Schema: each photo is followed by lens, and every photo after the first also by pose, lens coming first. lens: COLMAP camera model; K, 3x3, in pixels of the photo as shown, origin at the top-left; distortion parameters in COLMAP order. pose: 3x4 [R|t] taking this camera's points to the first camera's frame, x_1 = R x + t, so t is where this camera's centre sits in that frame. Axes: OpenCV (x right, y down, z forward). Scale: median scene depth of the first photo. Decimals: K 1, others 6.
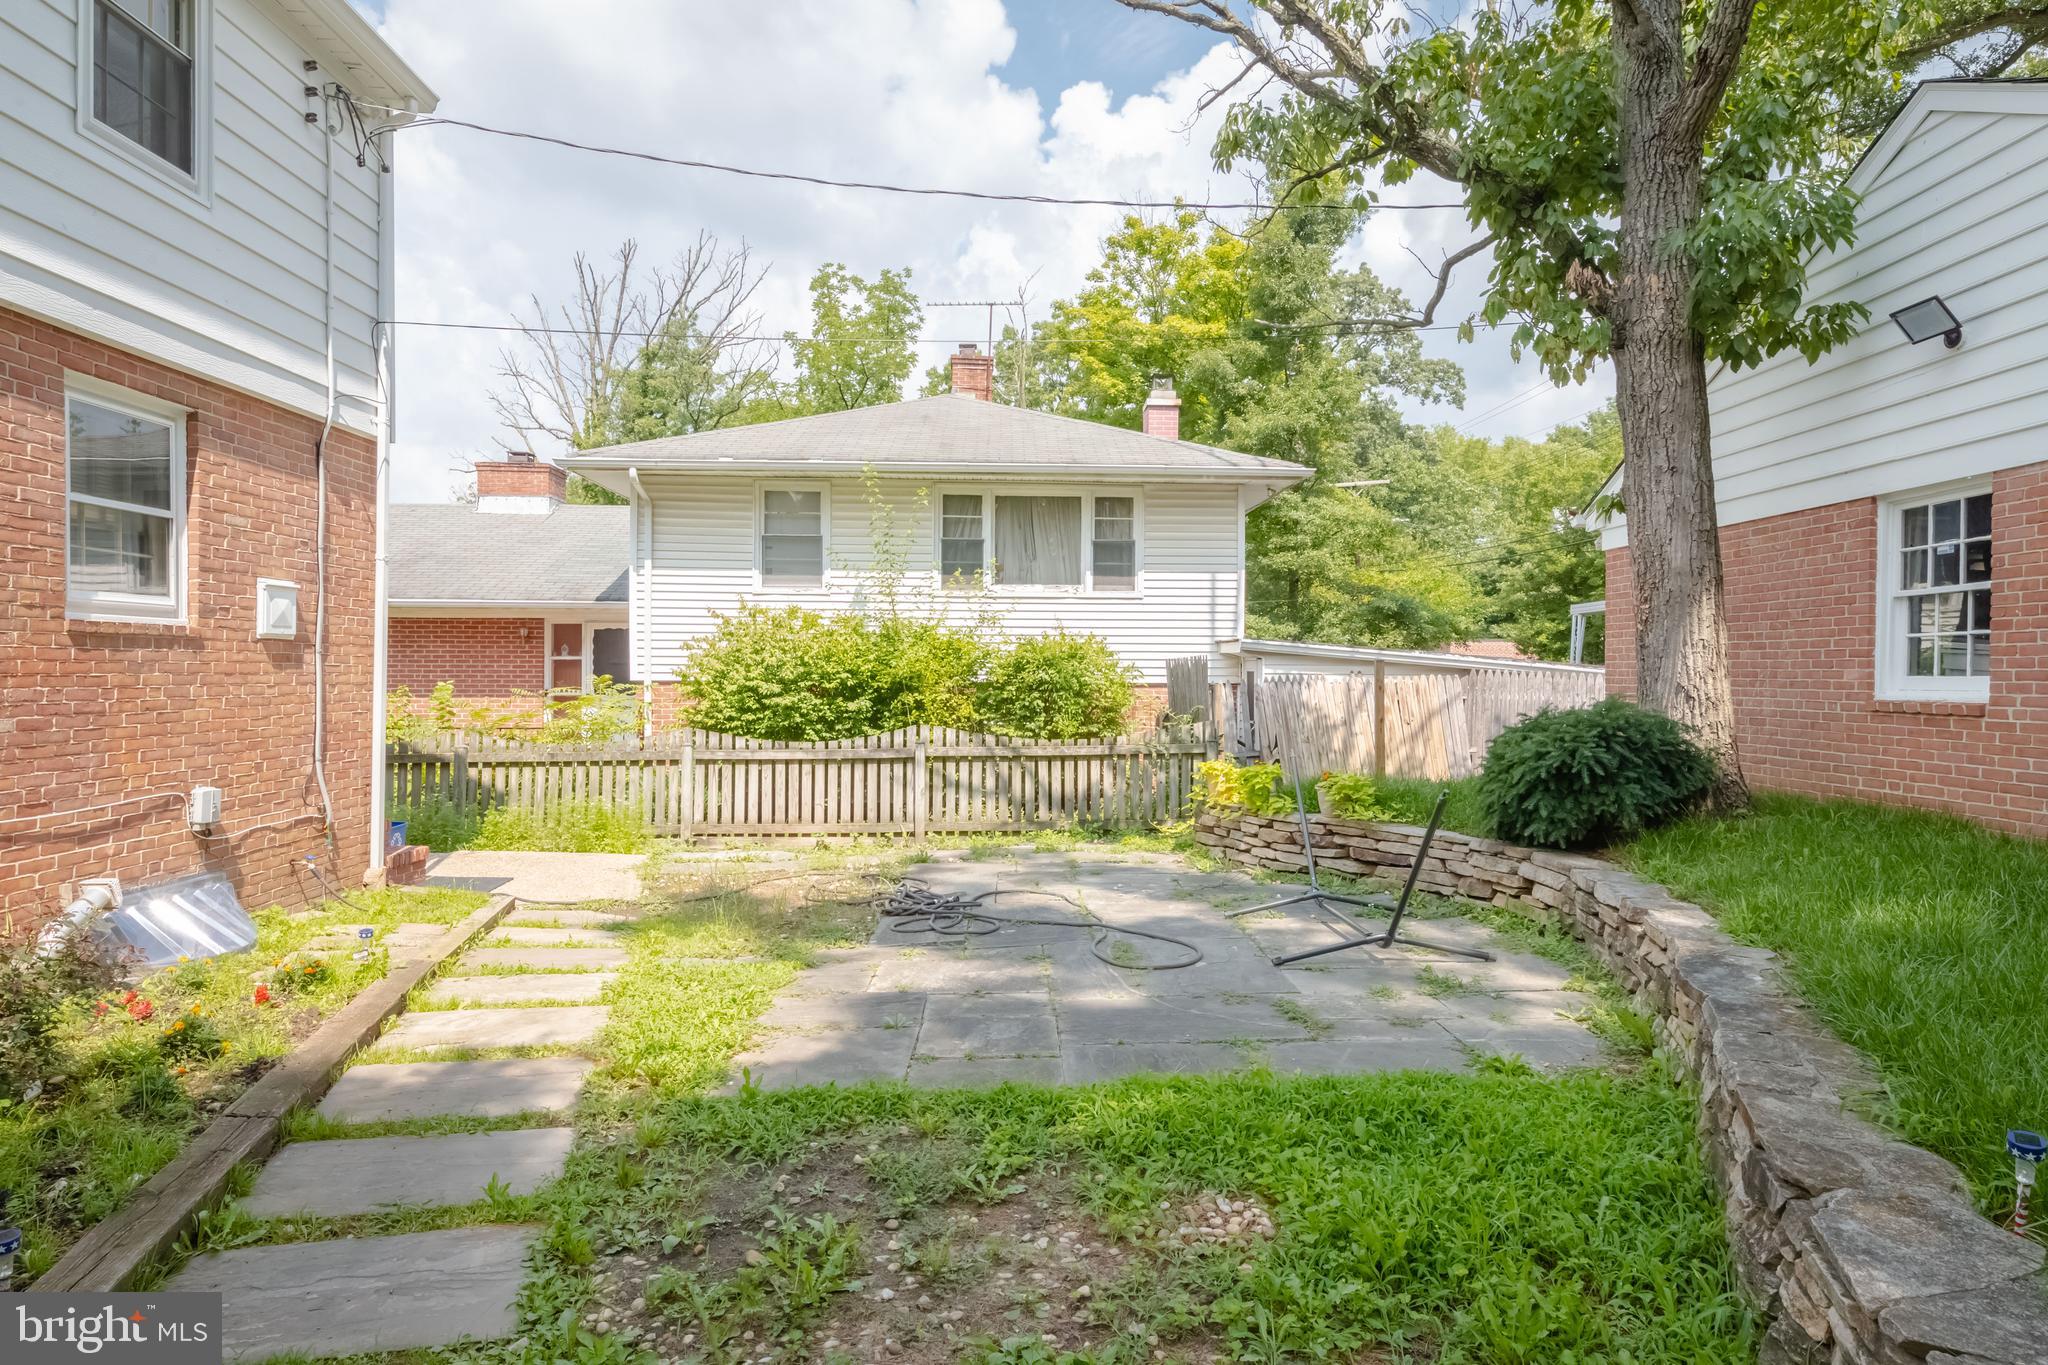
lens RADIAL K [[1175.9, 0, 1024.5], [0, 1175.9, 688.5], [0, 0, 1]] dist [0.007115, -0.003627]
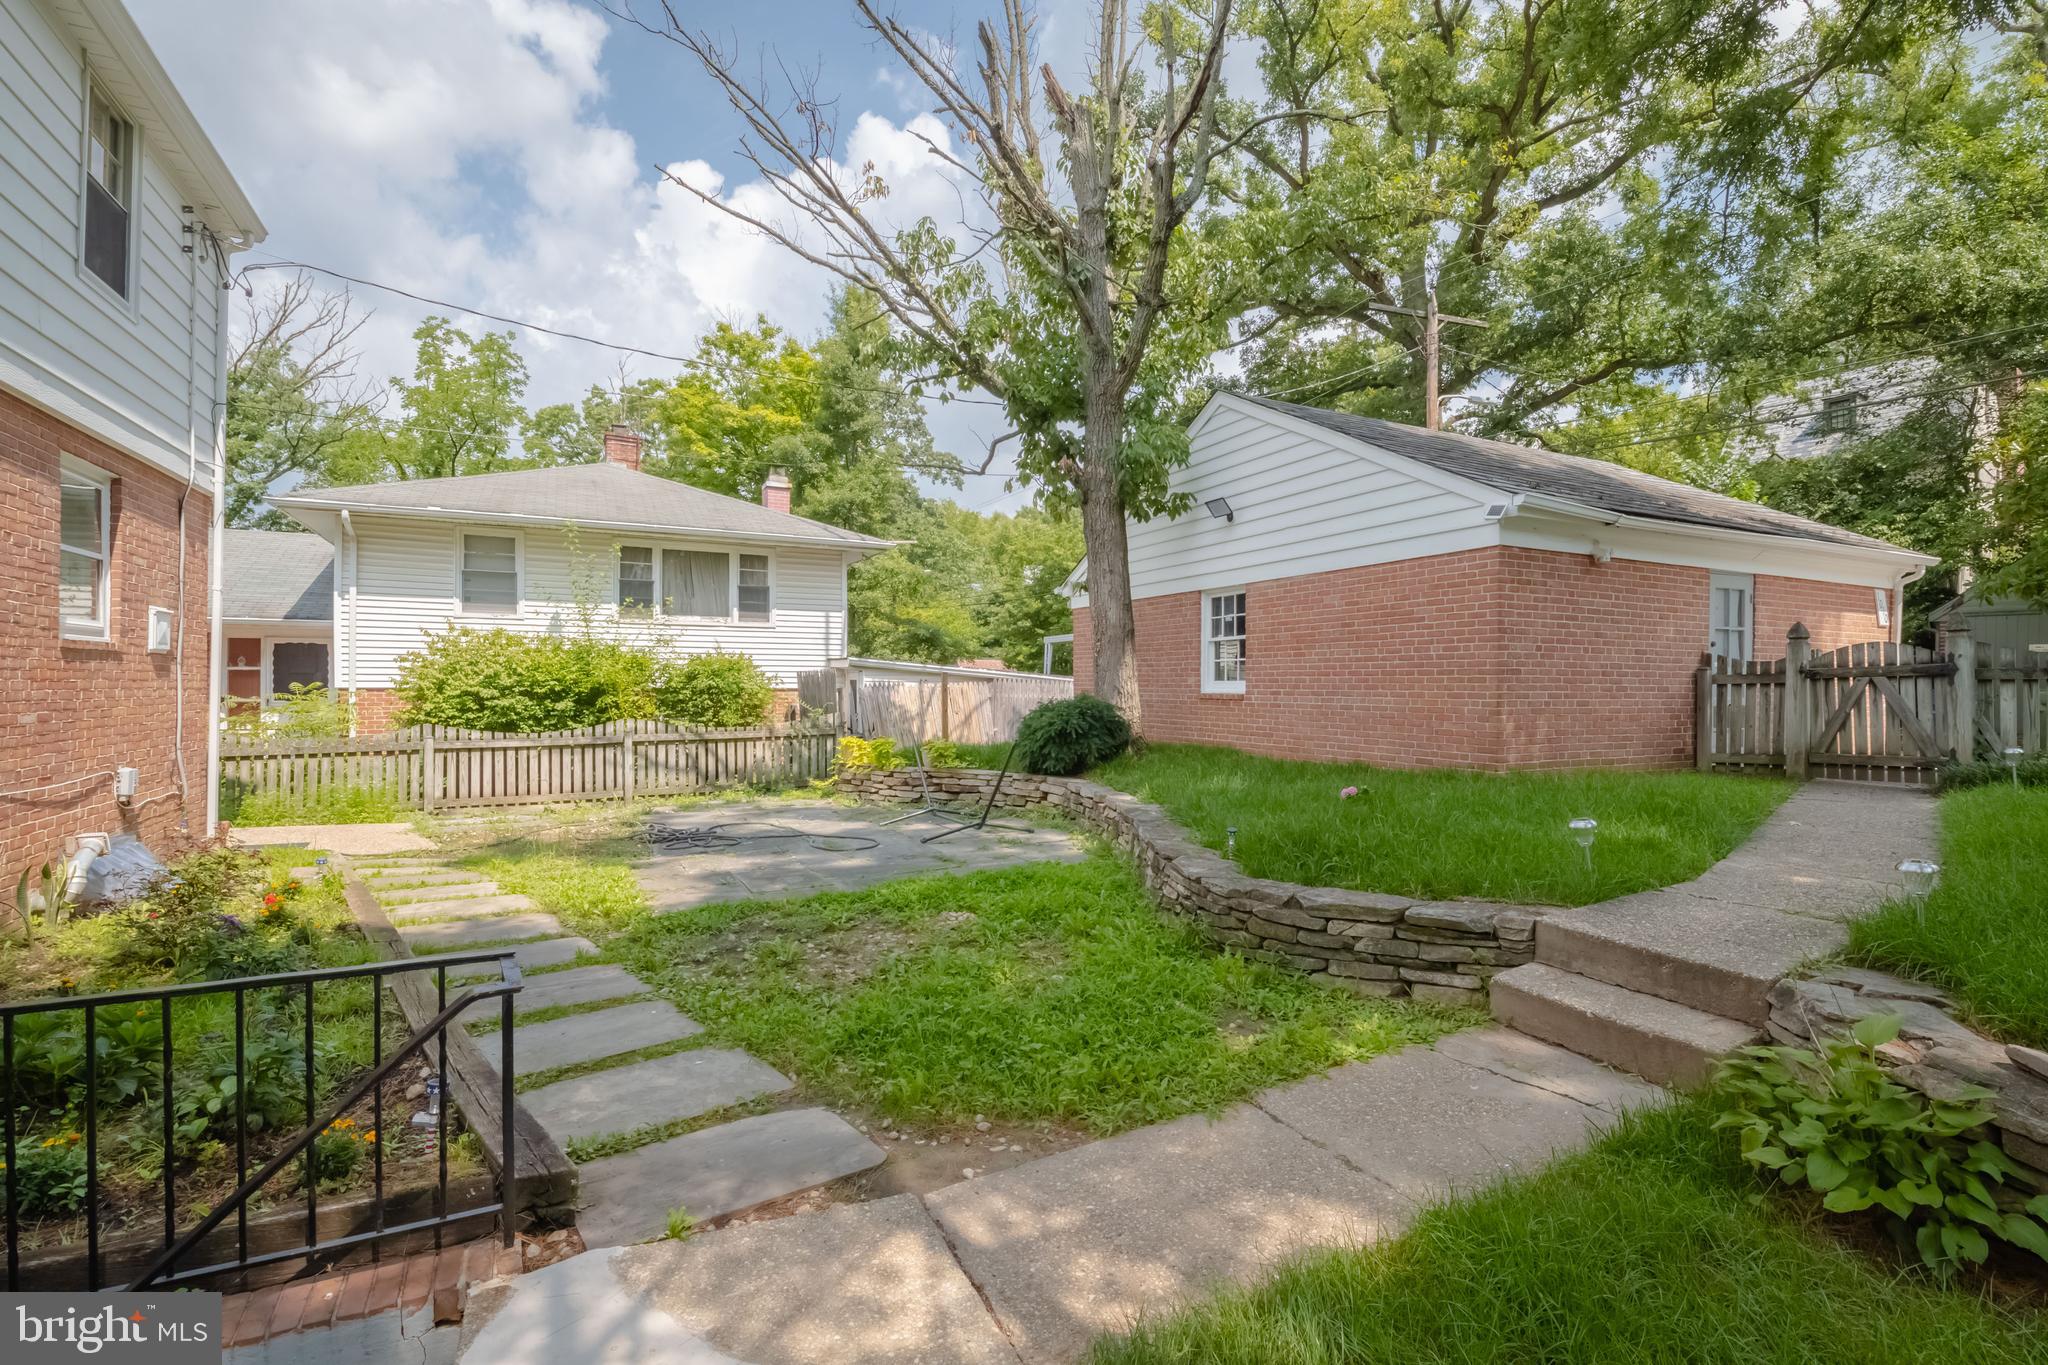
lens RADIAL K [[980.1, 0, 1027.0], [0, 980.1, 683.1], [0, 0, 1]] dist [-0.009110, -0.000850]
pose [[0.906495, -0.001749, 0.422213, -0.198844], [0.007413, 0.999903, -0.011773, 0.008467], [-0.422152, 0.013802, 0.906420, -0.306850]]
